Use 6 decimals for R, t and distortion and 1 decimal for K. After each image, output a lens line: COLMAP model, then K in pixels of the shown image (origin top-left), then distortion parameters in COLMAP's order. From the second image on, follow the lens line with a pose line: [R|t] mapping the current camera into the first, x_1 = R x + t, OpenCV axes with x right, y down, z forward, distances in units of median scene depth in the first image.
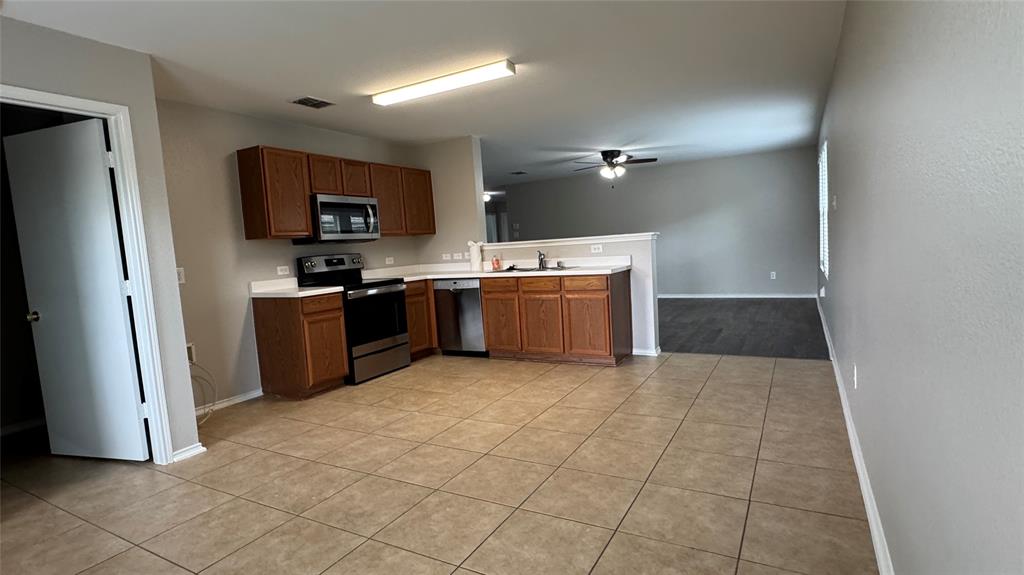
lens RADIAL K [[510.1, 0, 512.0], [0, 510.1, 287.5], [0, 0, 1]] dist [-0.000805, 0.000029]
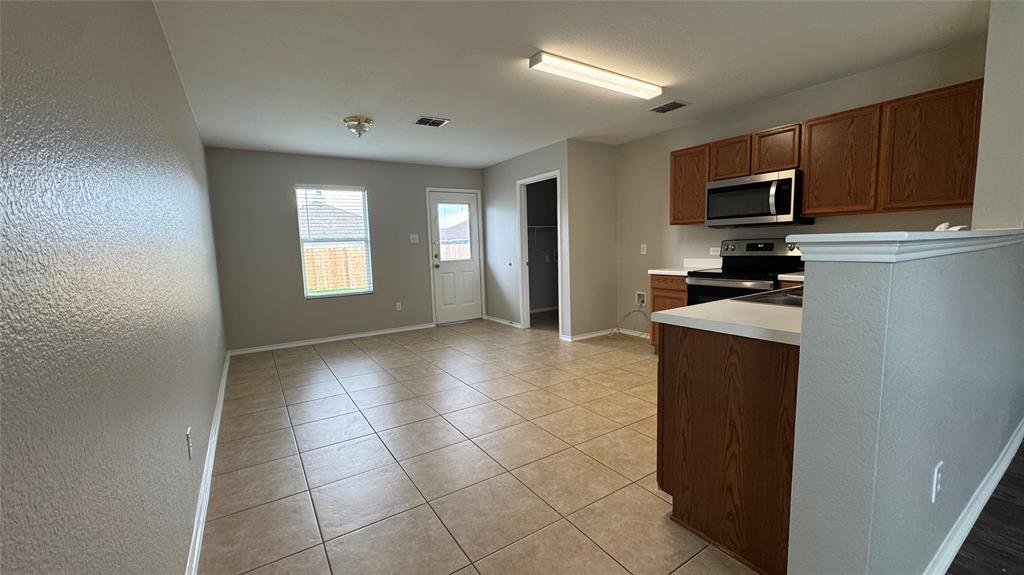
lens RADIAL K [[408.1, 0, 510.7], [0, 408.1, 290.6], [0, 0, 1]] dist [0.000481, 0.000036]
pose [[-0.457489, 0.177921, -0.871233, 0.669013], [-0.016440, 0.977918, 0.208341, -0.153774], [0.889063, 0.109637, -0.444462, 1.198303]]
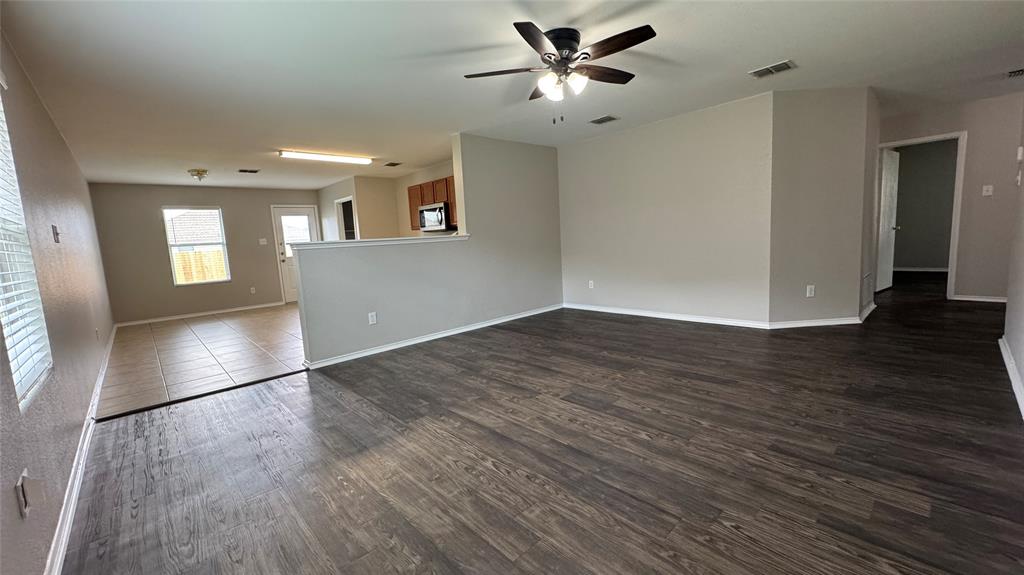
lens RADIAL K [[408.1, 0, 512.0], [0, 408.1, 287.5], [0, 0, 1]] dist [-0.001061, -0.000136]
pose [[-0.301793, 0.200535, -0.932044, 1.110314], [-0.006136, 0.977199, 0.212238, -0.245480], [0.953354, 0.069771, -0.293681, 2.052927]]
